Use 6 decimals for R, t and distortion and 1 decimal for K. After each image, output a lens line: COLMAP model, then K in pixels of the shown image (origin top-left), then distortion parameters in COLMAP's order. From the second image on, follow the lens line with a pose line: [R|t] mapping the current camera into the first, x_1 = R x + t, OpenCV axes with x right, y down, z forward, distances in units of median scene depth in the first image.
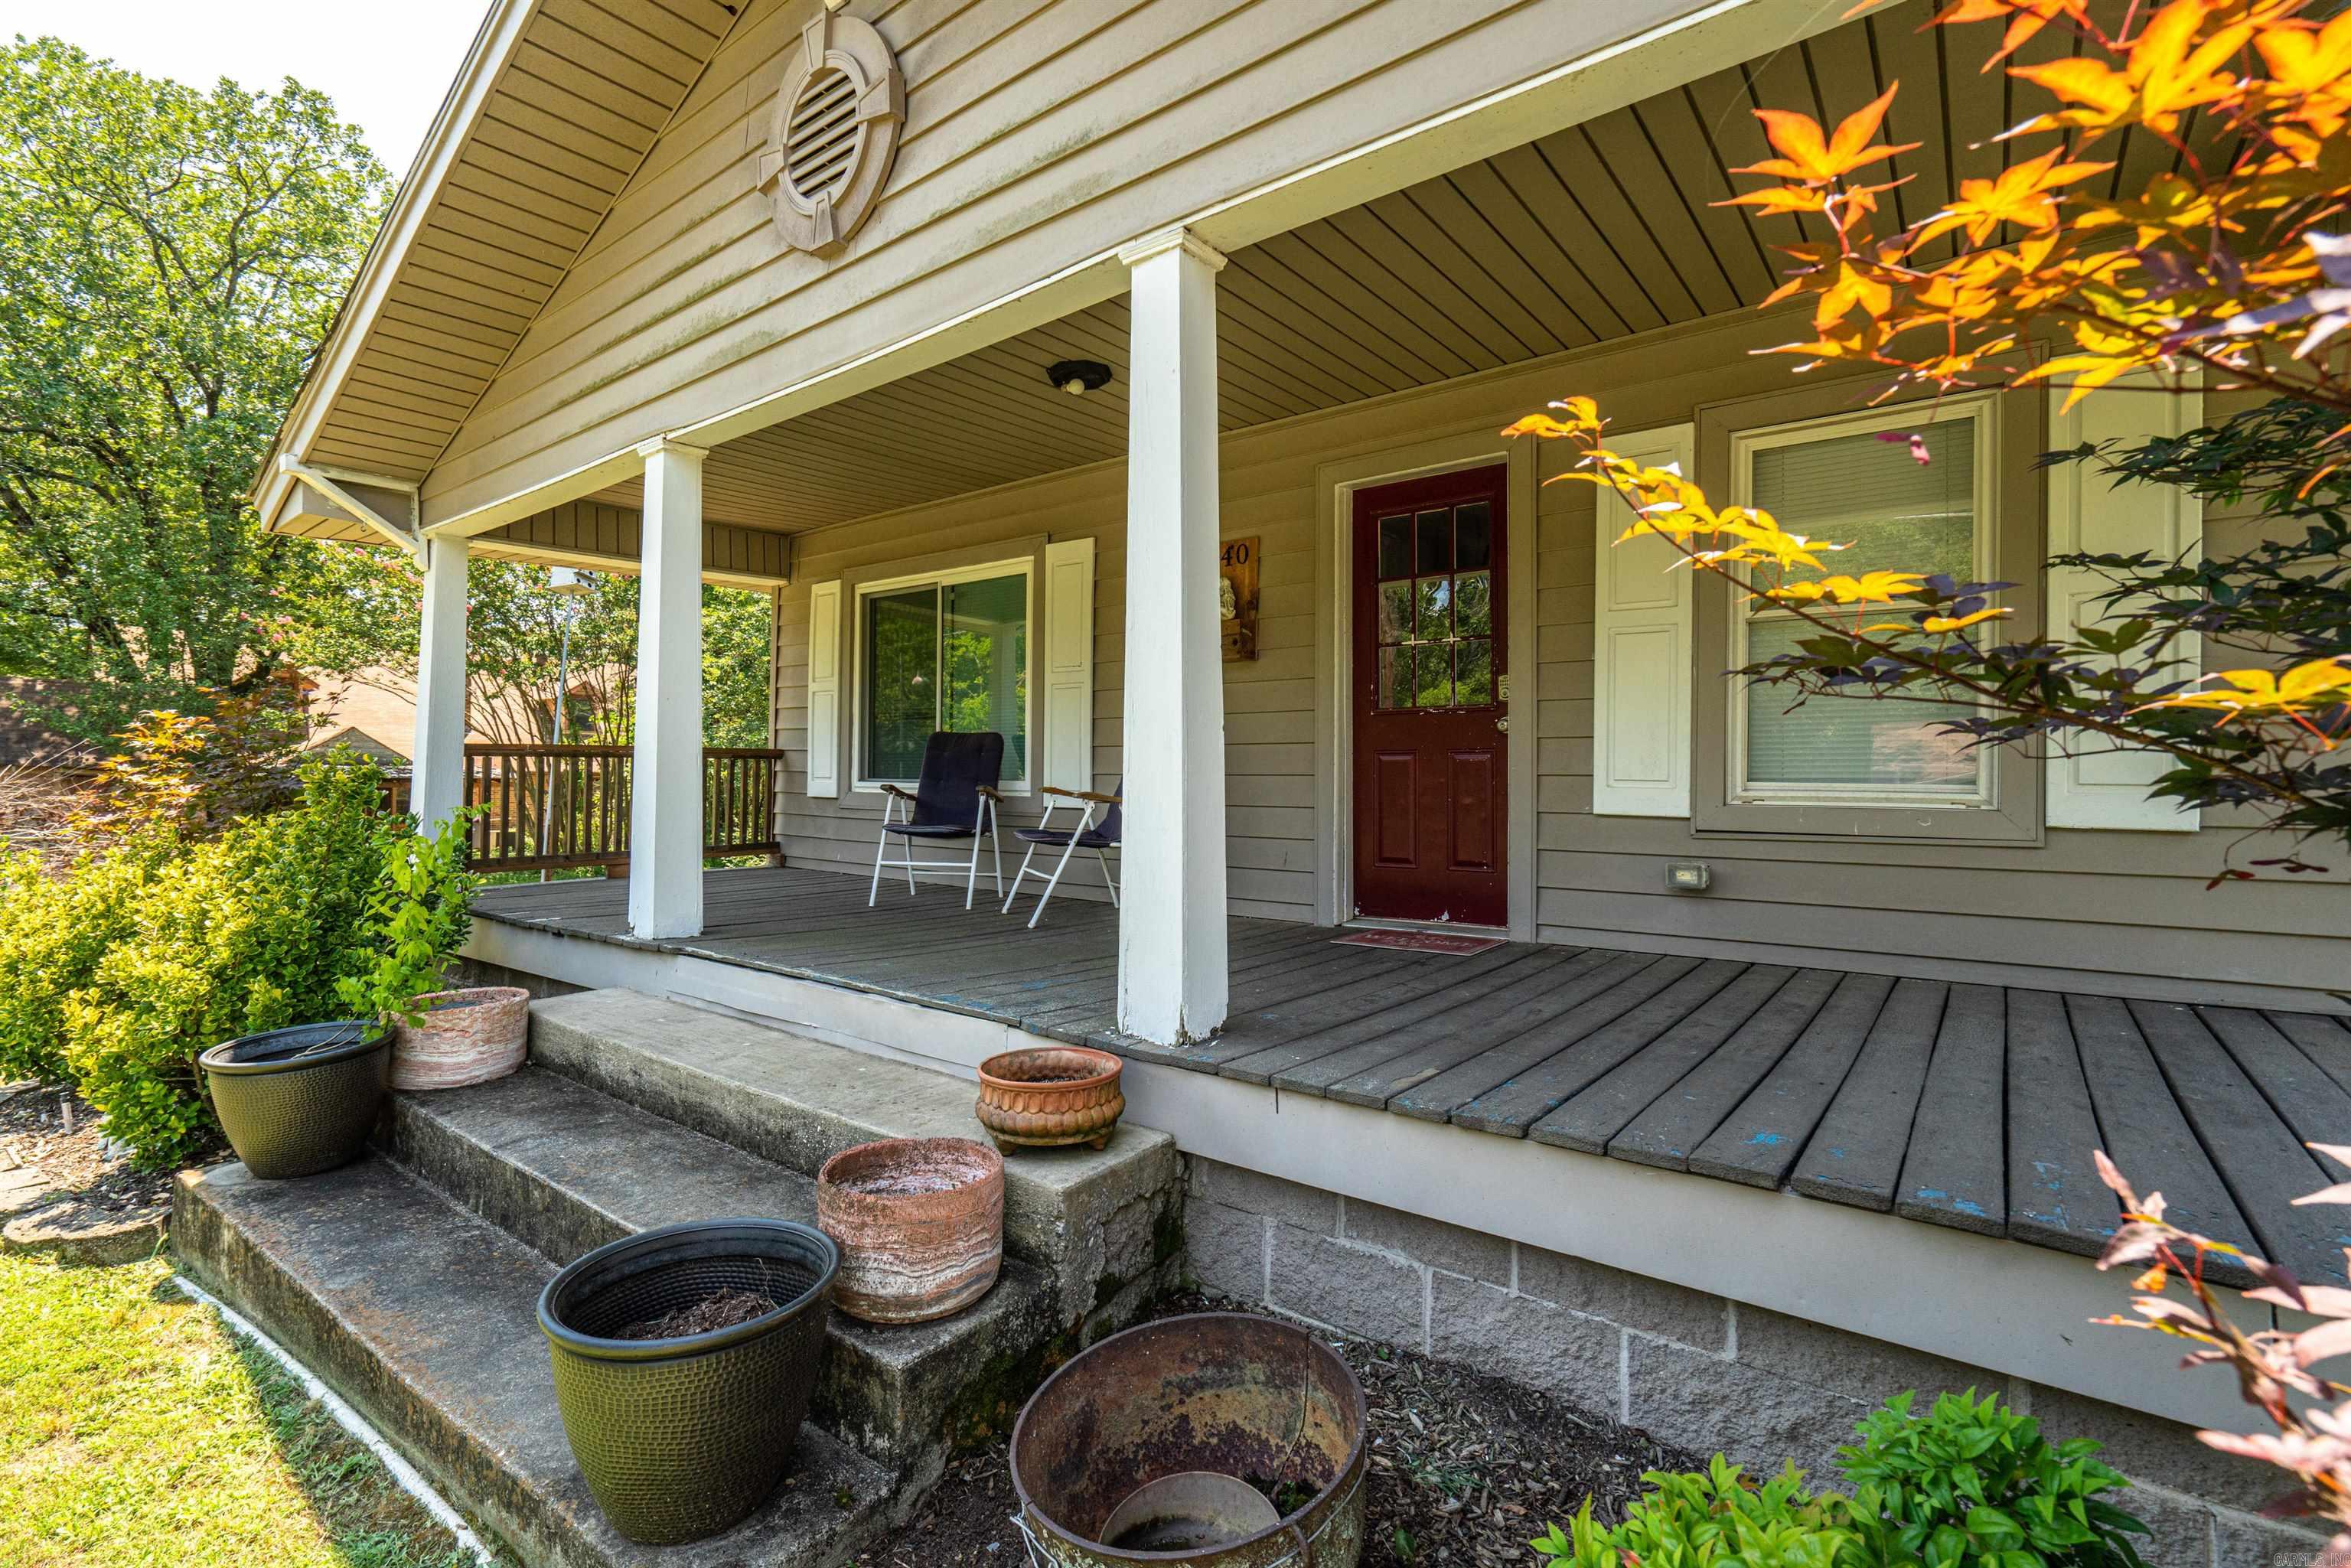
lens RADIAL K [[1074.7, 0, 1167.2], [0, 1074.7, 757.0], [0, 0, 1]] dist [-0.008997, 0.003400]
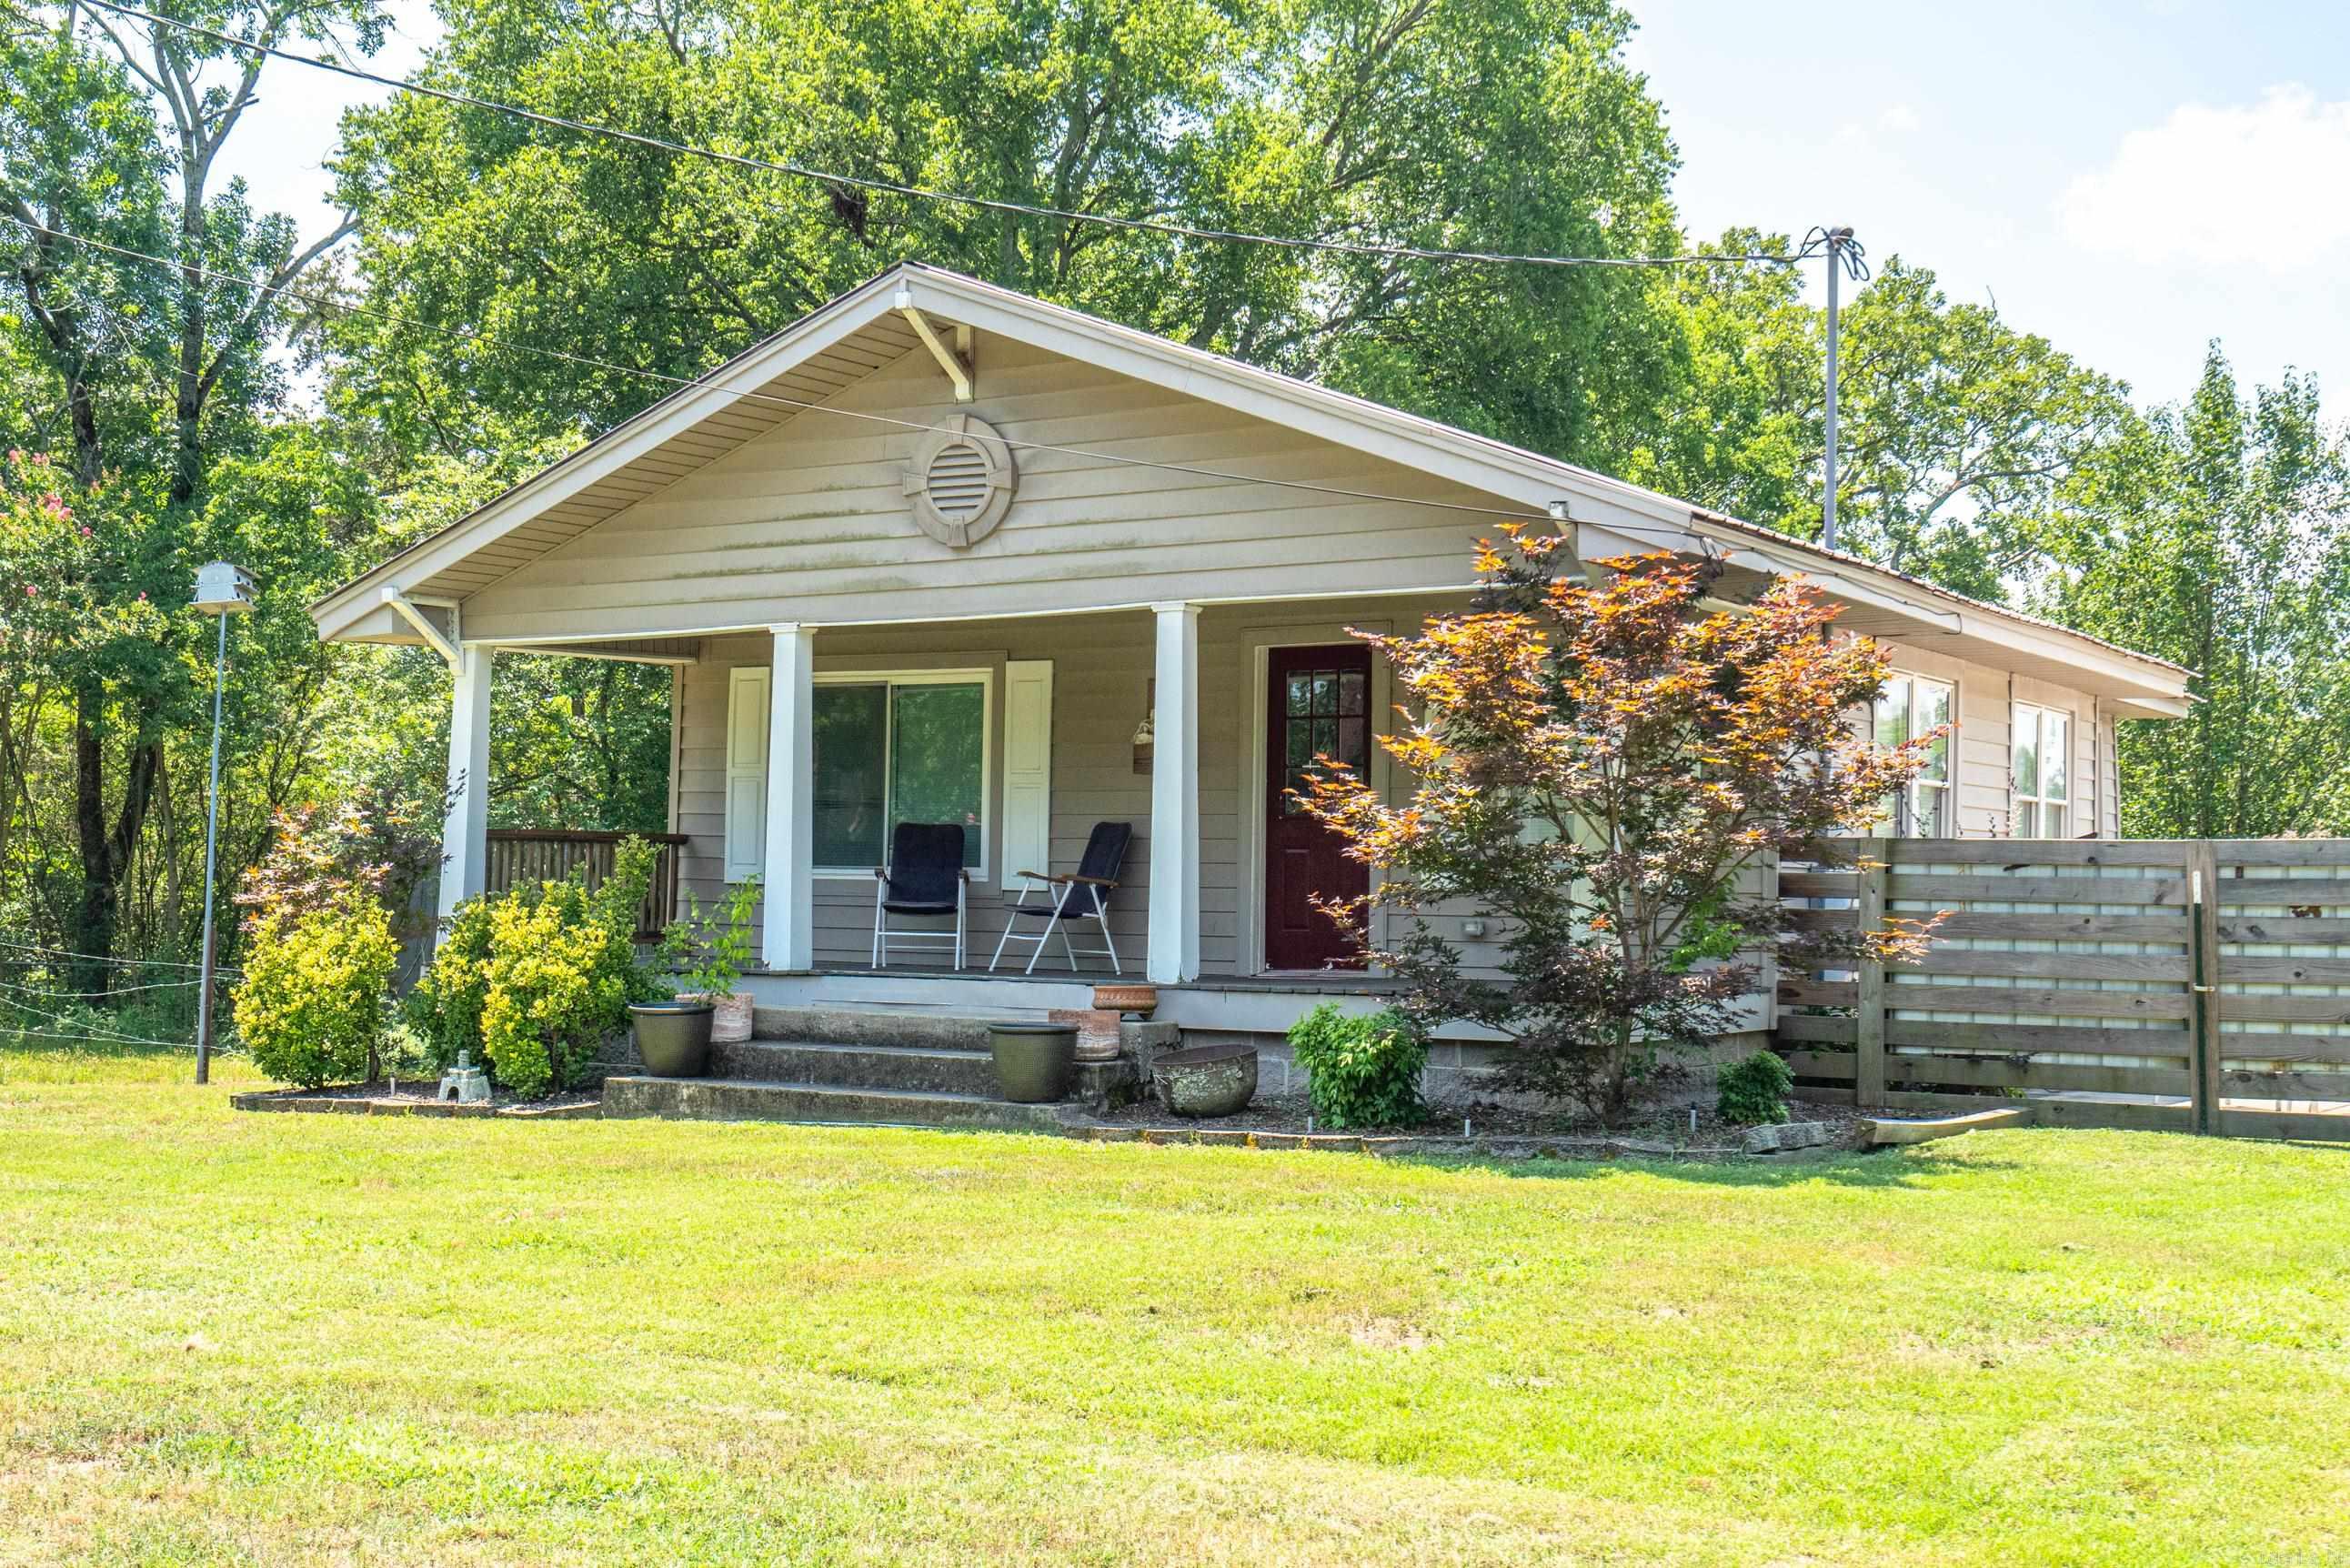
lens RADIAL K [[3062.0, 0, 1127.8], [0, 3062.0, 813.0], [0, 0, 1]] dist [-0.009060, 0.000000]
pose [[0.993607, 0.011952, 0.112263, -0.436839], [-0.010948, 0.999894, -0.009557, -0.007801], [-0.112366, 0.008266, 0.993633, -2.836368]]
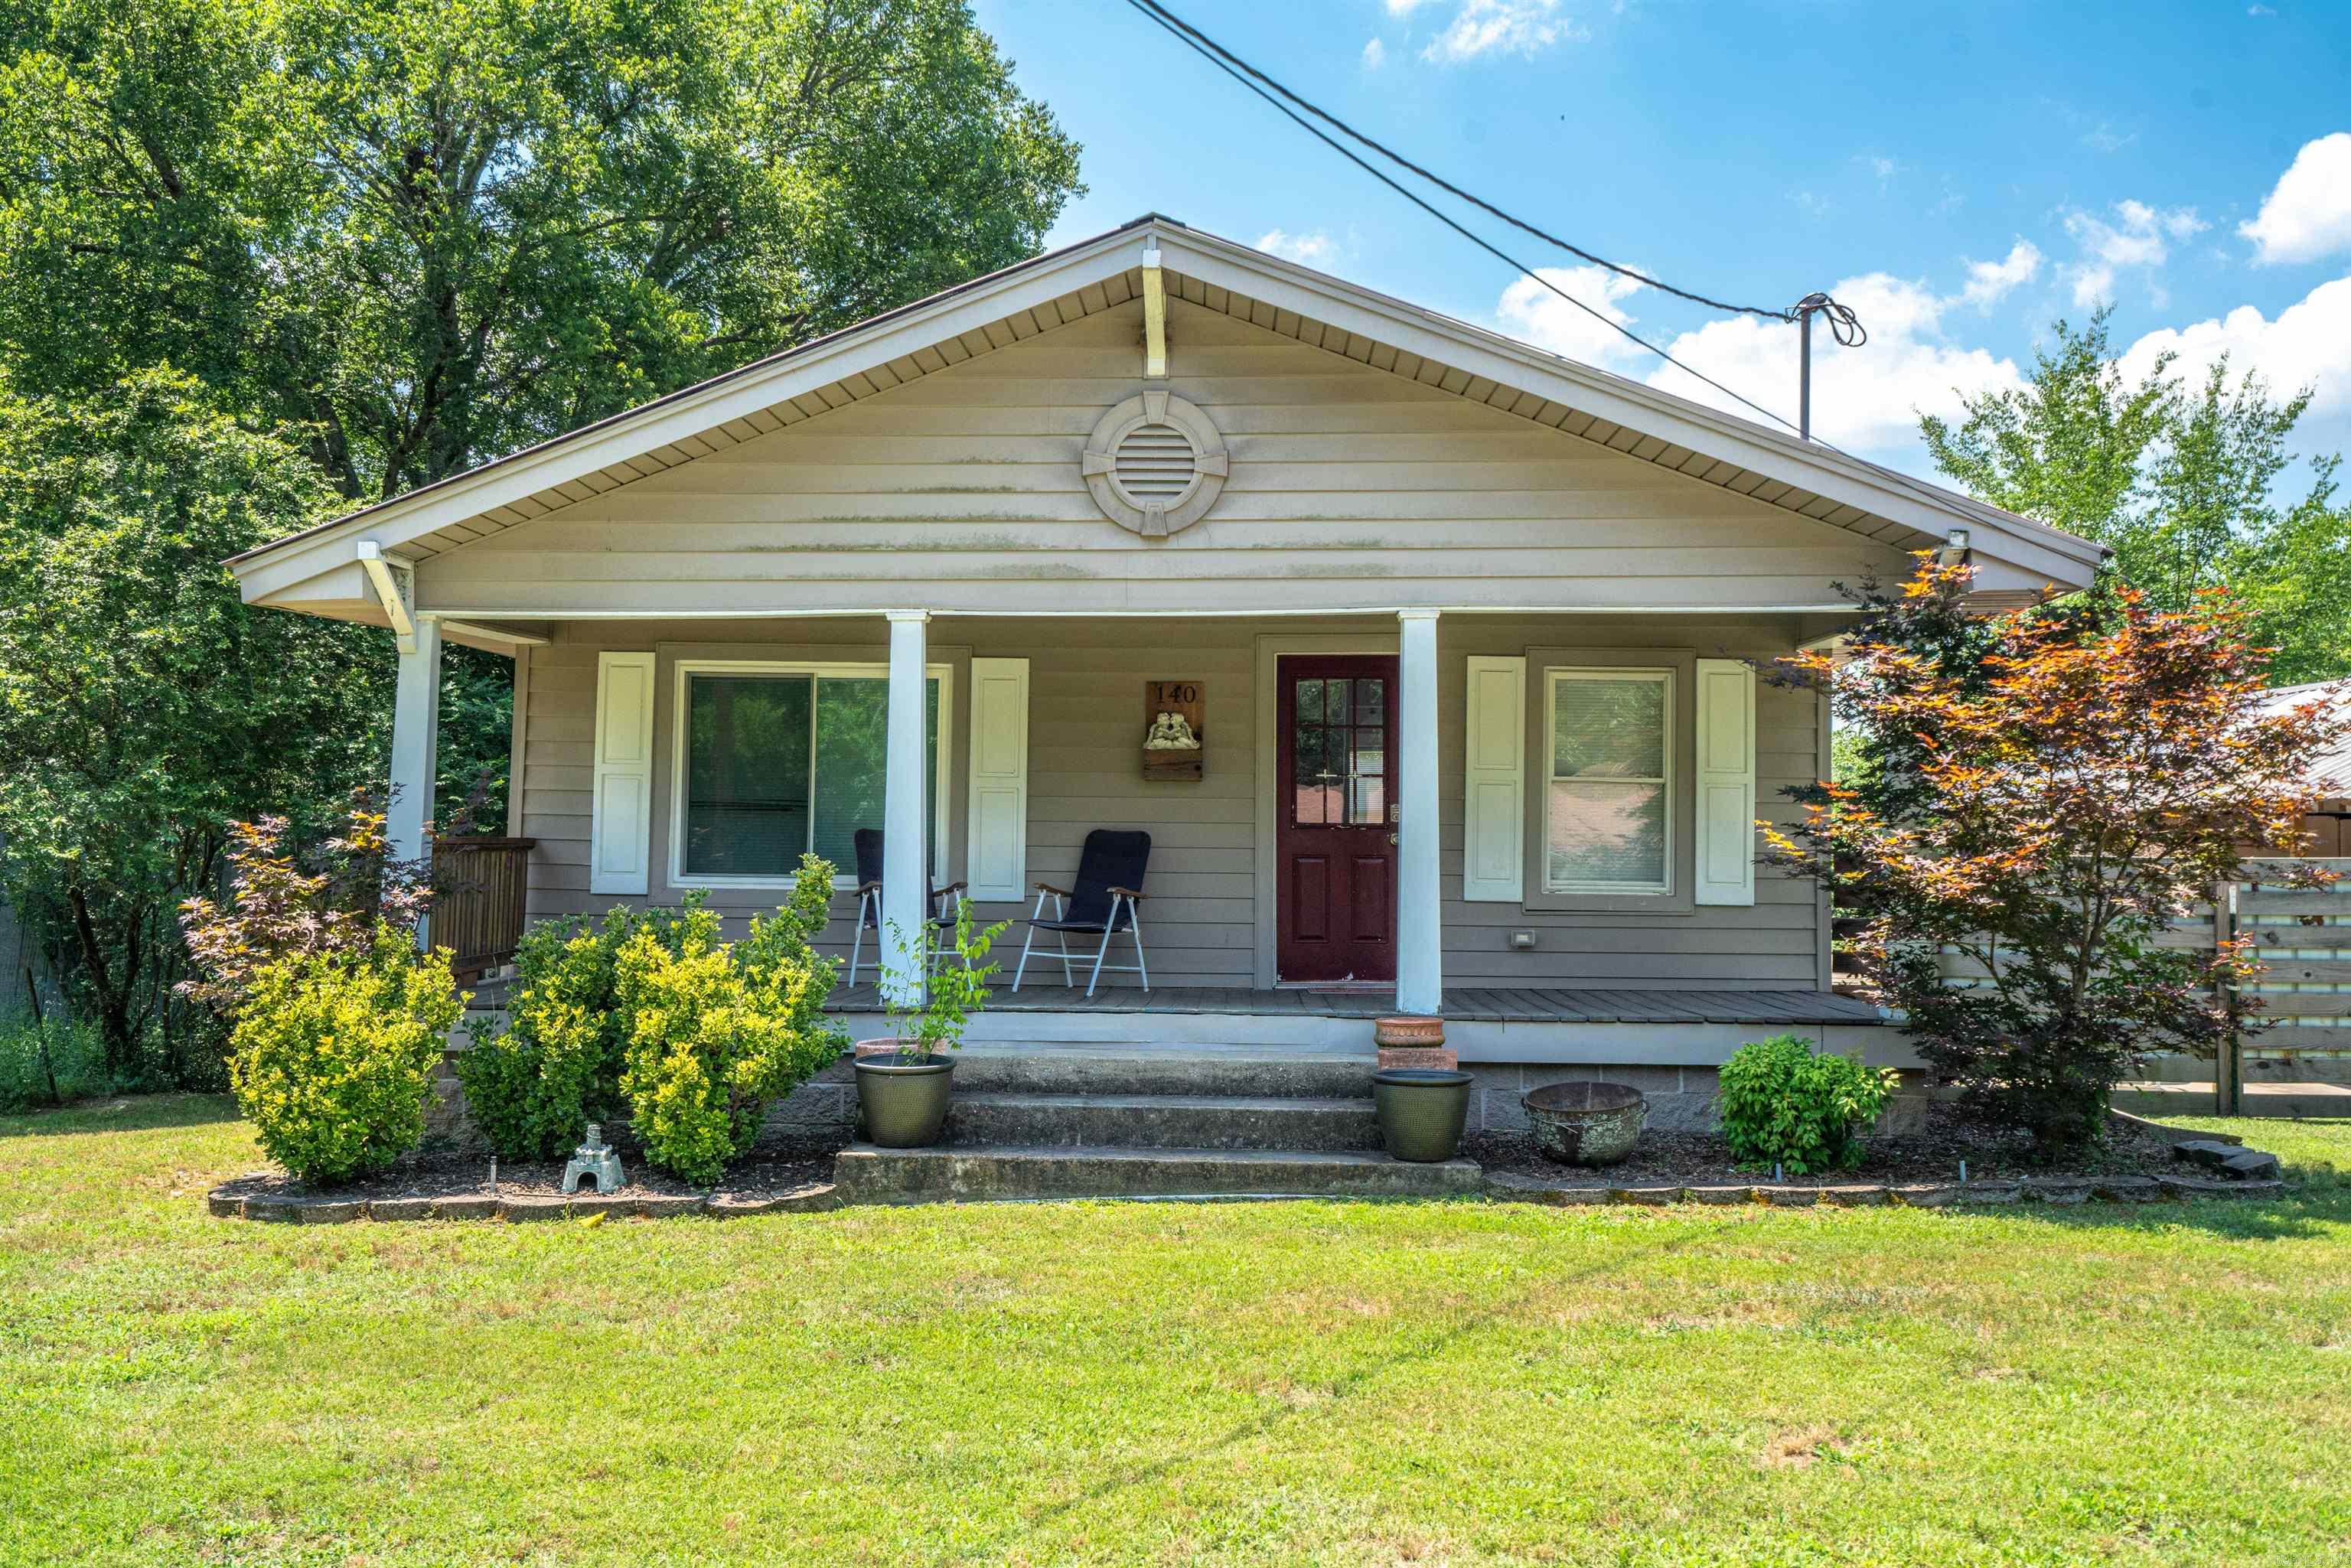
lens RADIAL K [[2395.6, 0, 1143.8], [0, 2395.6, 727.9], [0, 0, 1]] dist [0.002296, 0.000000]
pose [[0.809573, 0.032742, 0.586105, -1.727940], [-0.015980, 0.999302, -0.033753, -0.061421], [-0.586802, 0.017960, 0.809531, -1.307905]]
